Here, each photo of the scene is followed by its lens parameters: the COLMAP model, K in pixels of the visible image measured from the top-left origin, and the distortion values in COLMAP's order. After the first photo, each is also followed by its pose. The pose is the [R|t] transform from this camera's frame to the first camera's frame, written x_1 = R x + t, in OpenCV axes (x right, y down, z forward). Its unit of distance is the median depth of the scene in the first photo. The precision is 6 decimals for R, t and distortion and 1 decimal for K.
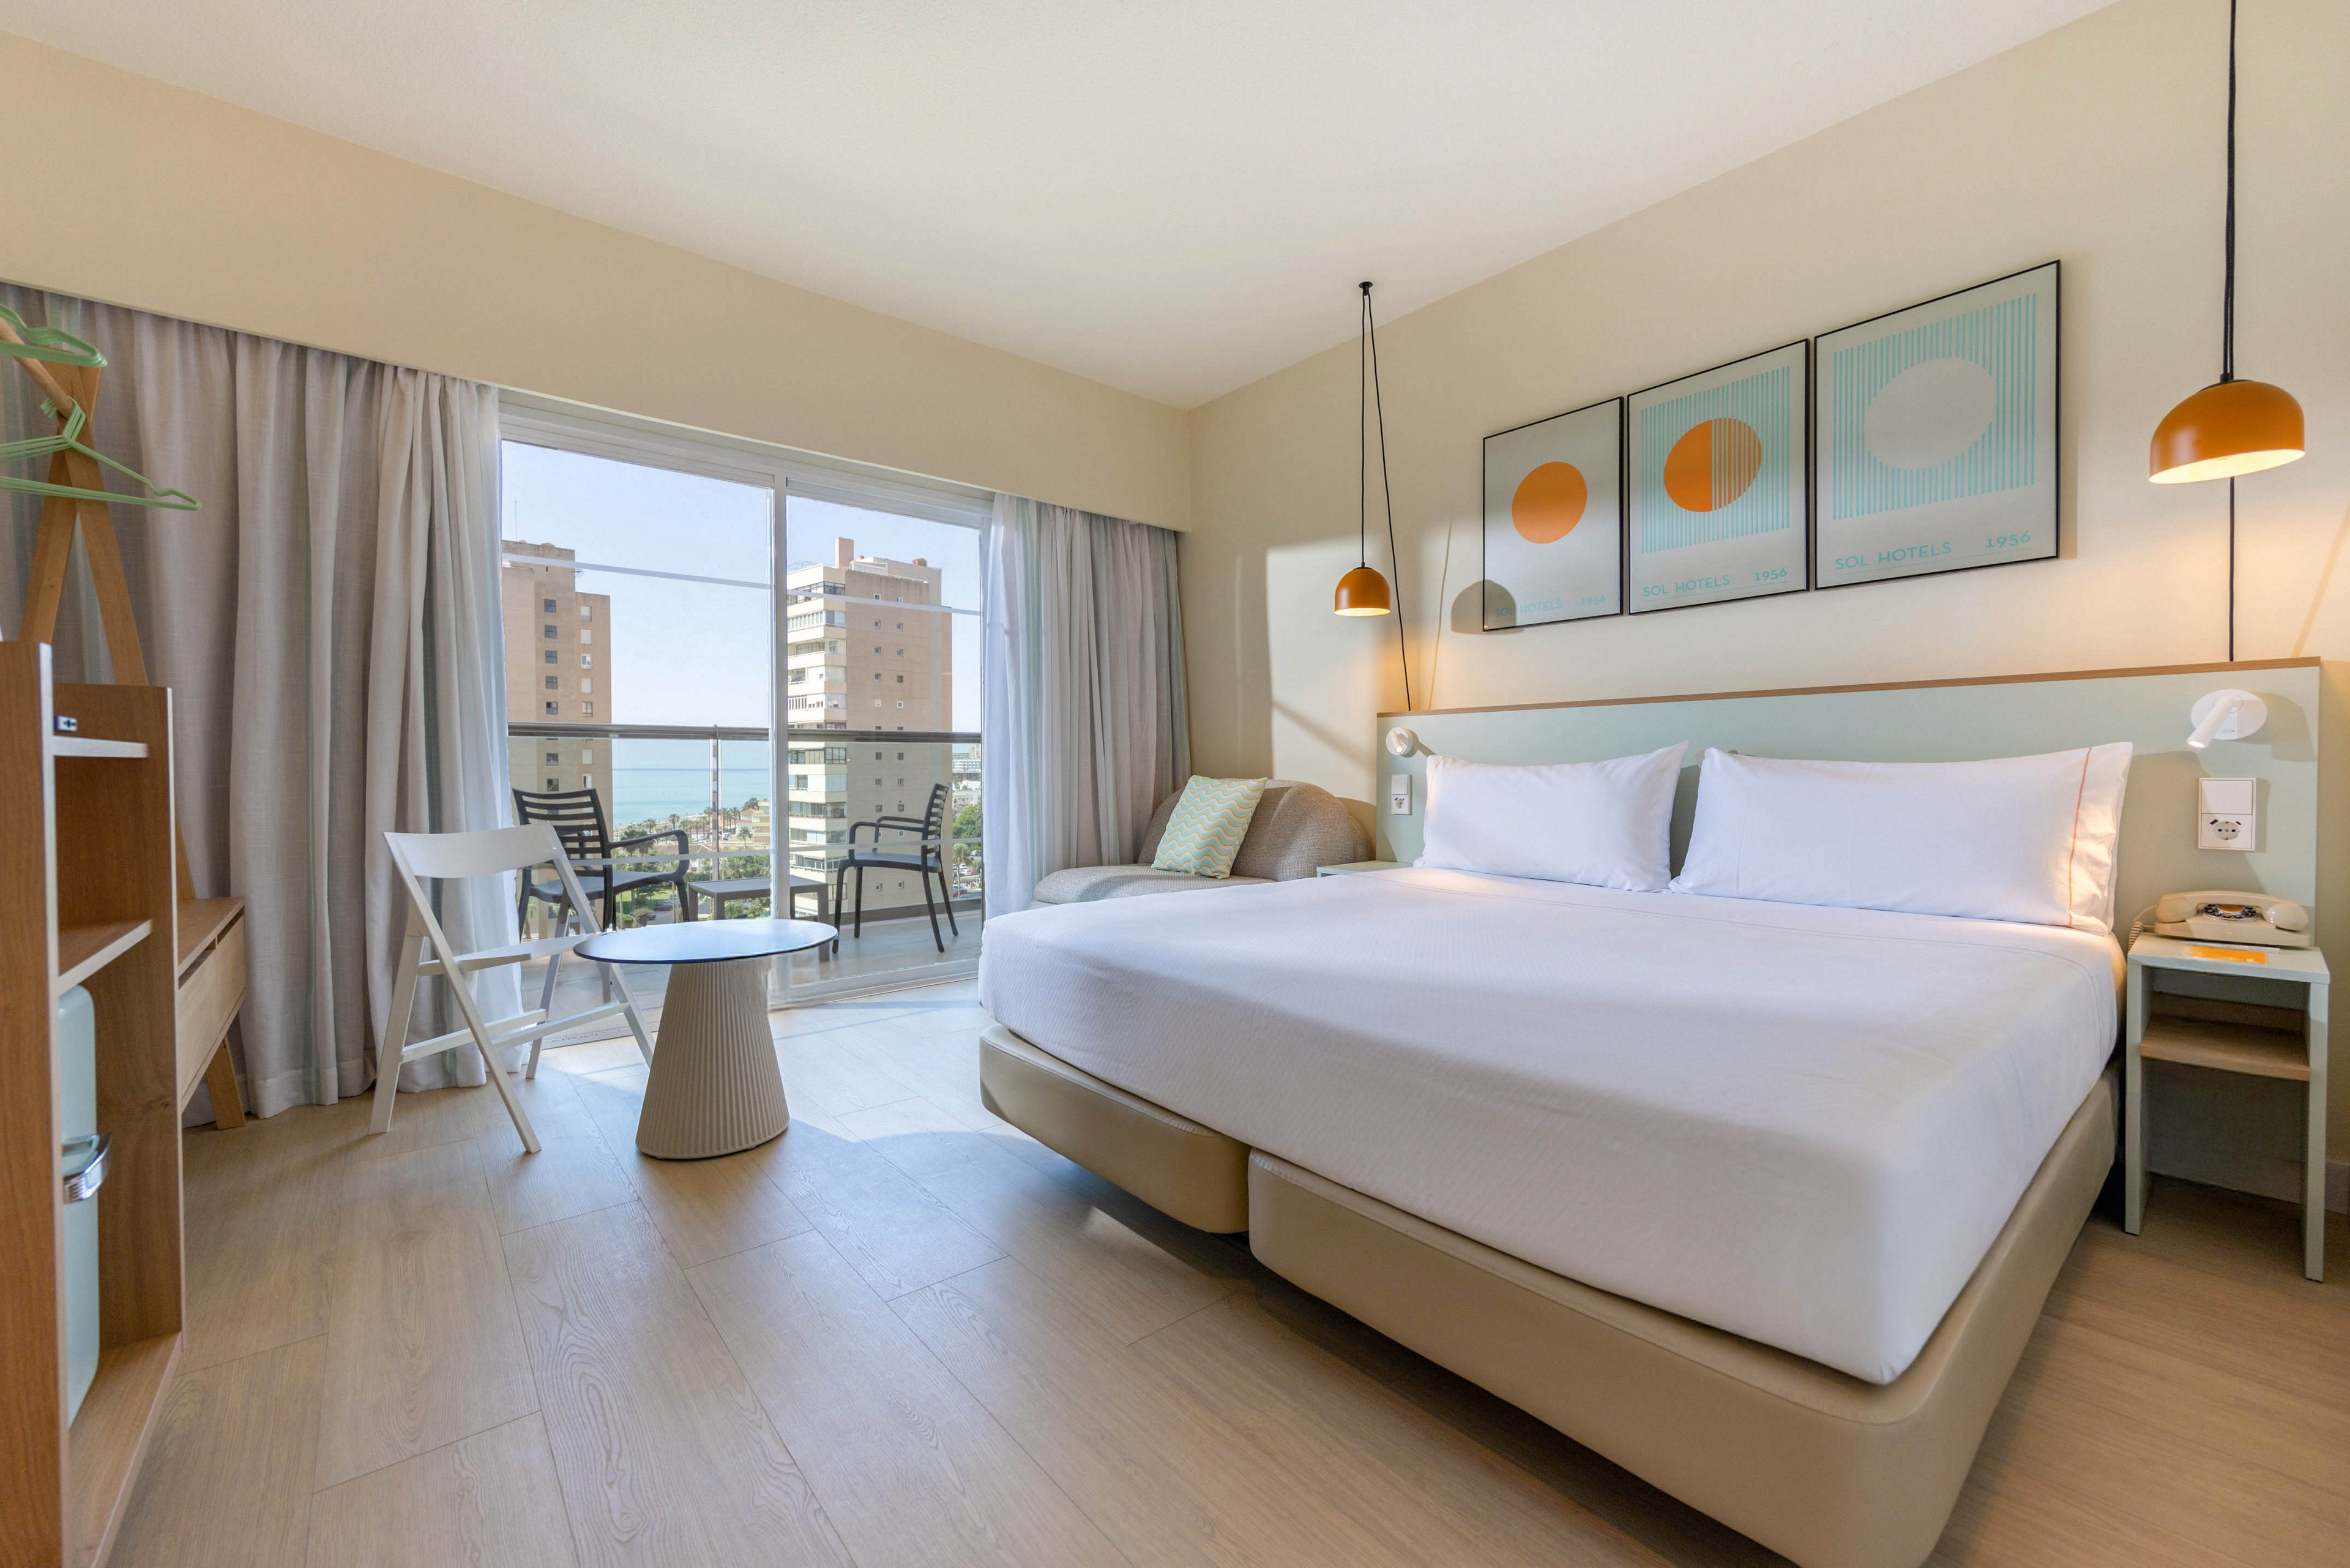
lens RADIAL K [[947.4, 0, 1175.0], [0, 947.4, 784.0], [0, 0, 1]] dist [-0.002054, -0.000627]
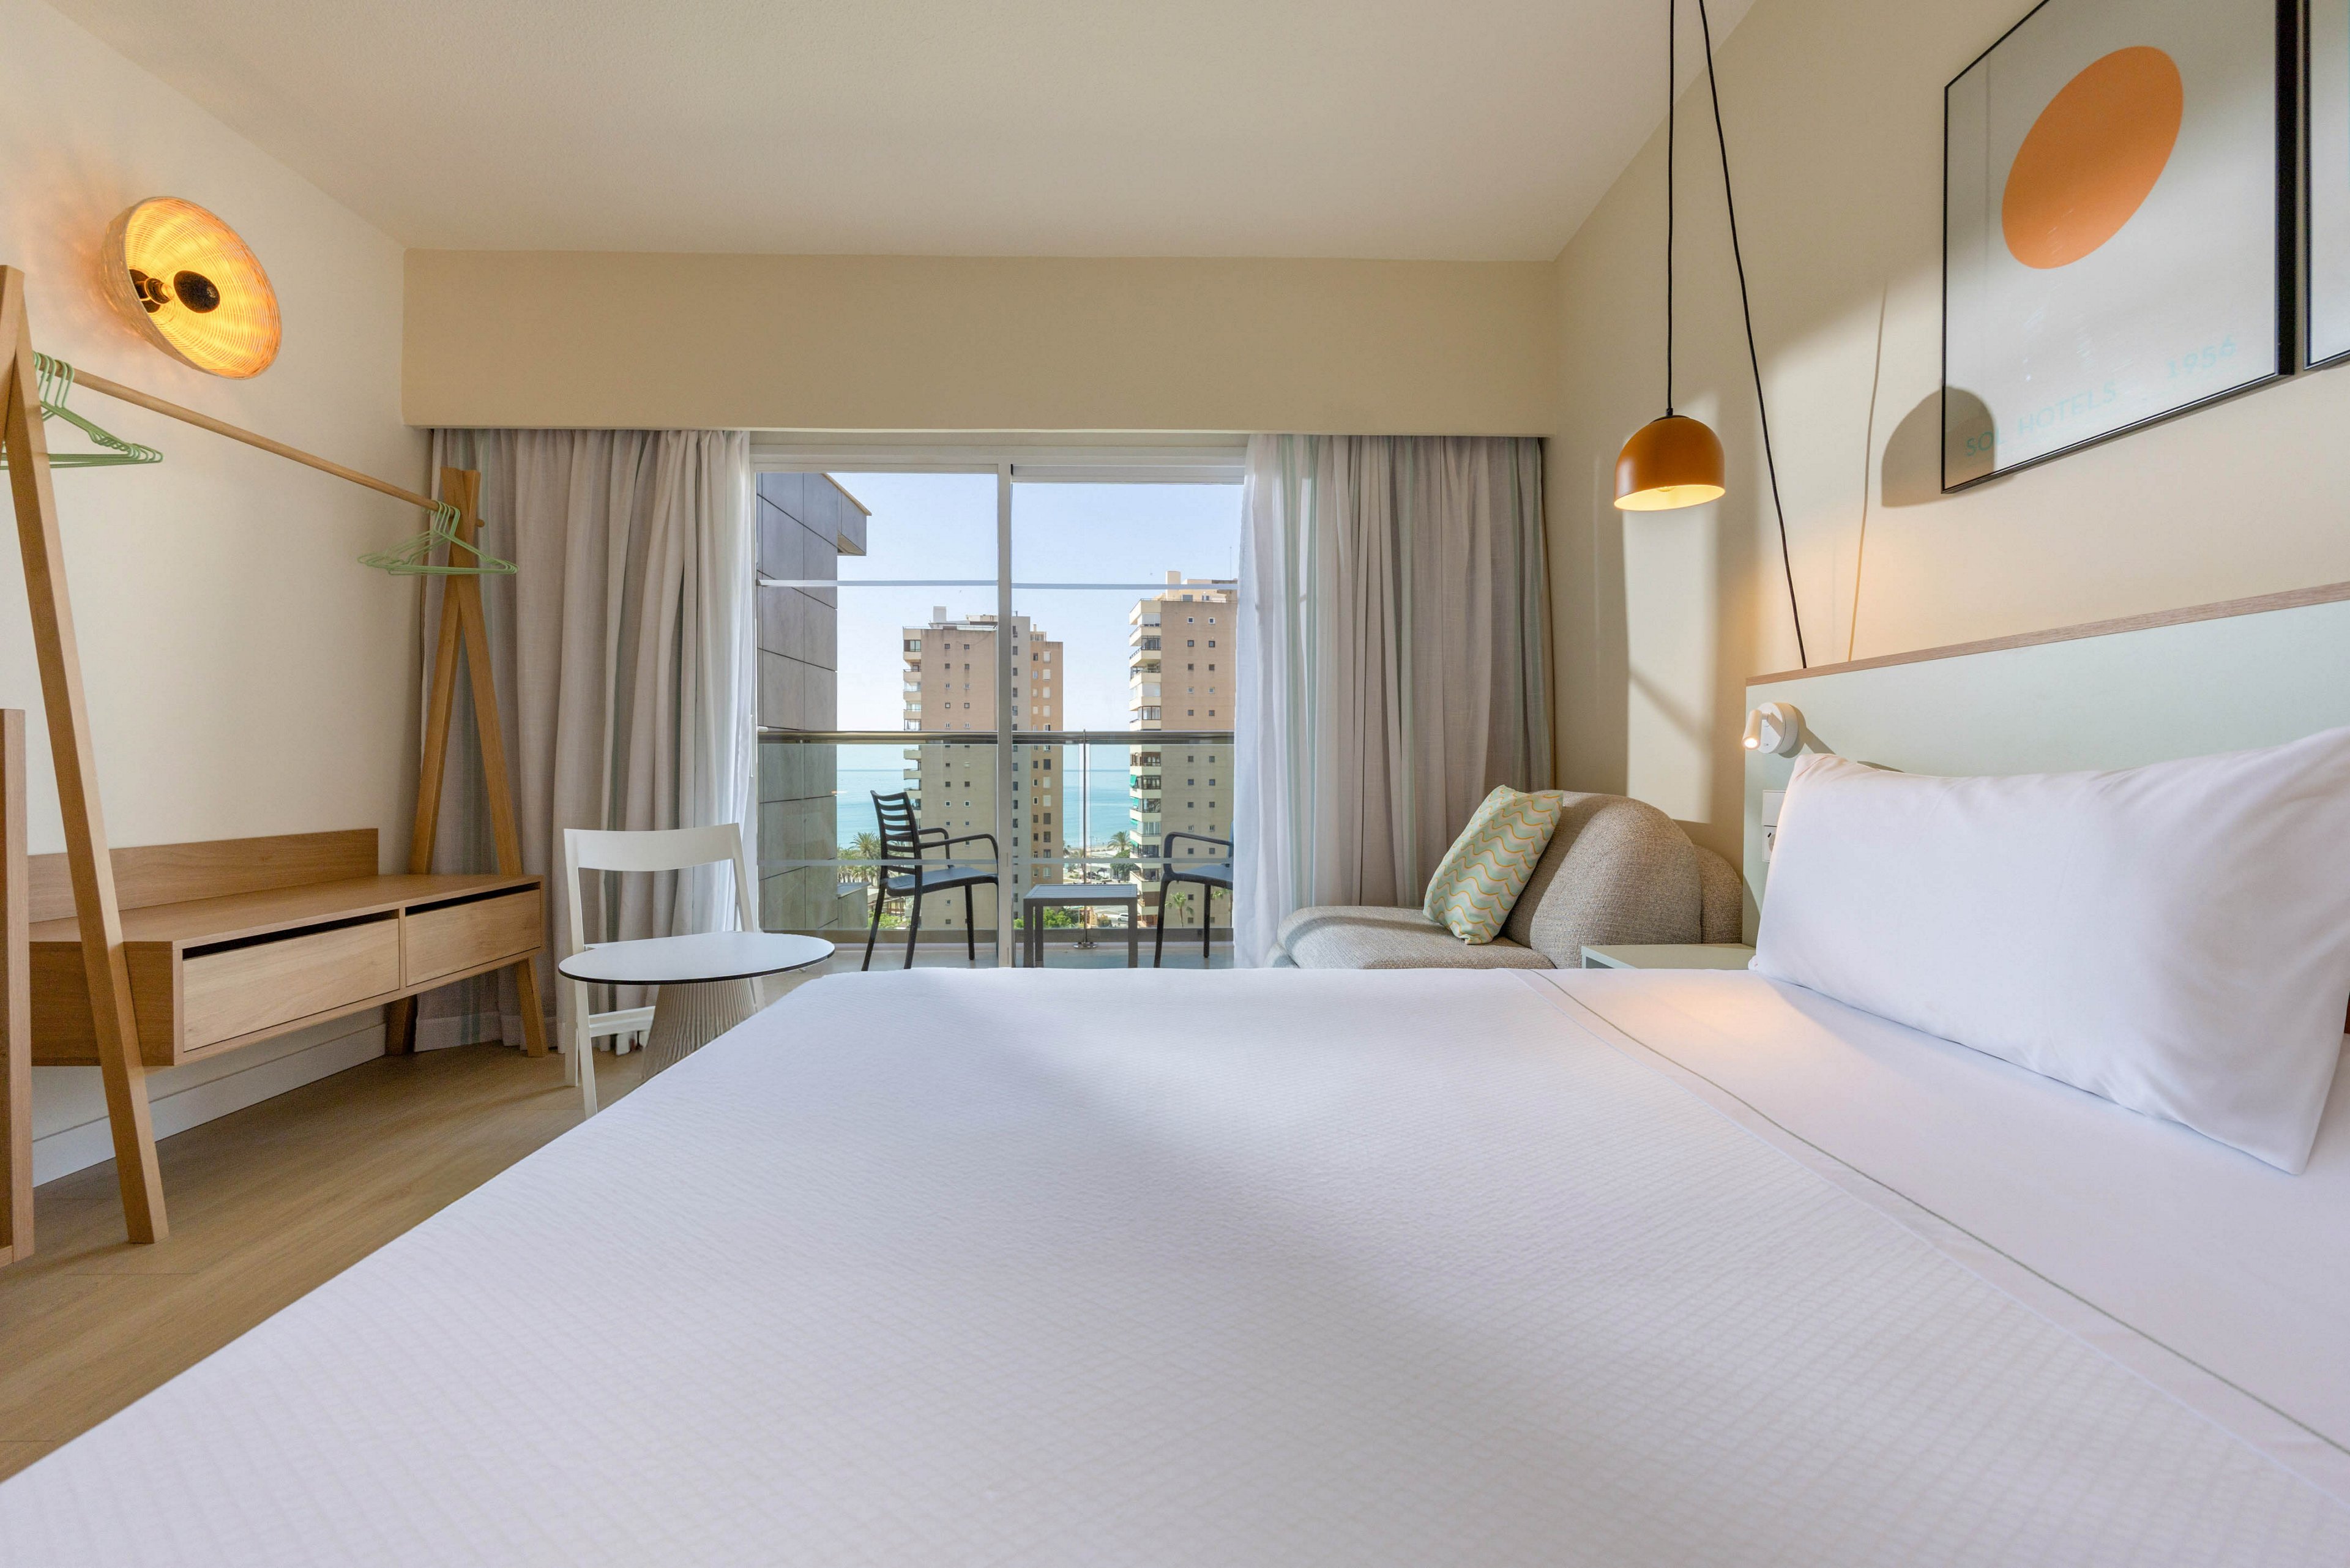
lens RADIAL K [[968.7, 0, 1175.0], [0, 968.7, 784.0], [0, 0, 1]] dist [0.001603, 0.000425]
pose [[0.774477, 0.010802, -0.632510, 0.331068], [-0.011938, 0.999926, 0.002460, -0.011388], [0.632490, 0.005646, 0.774548, 0.365735]]
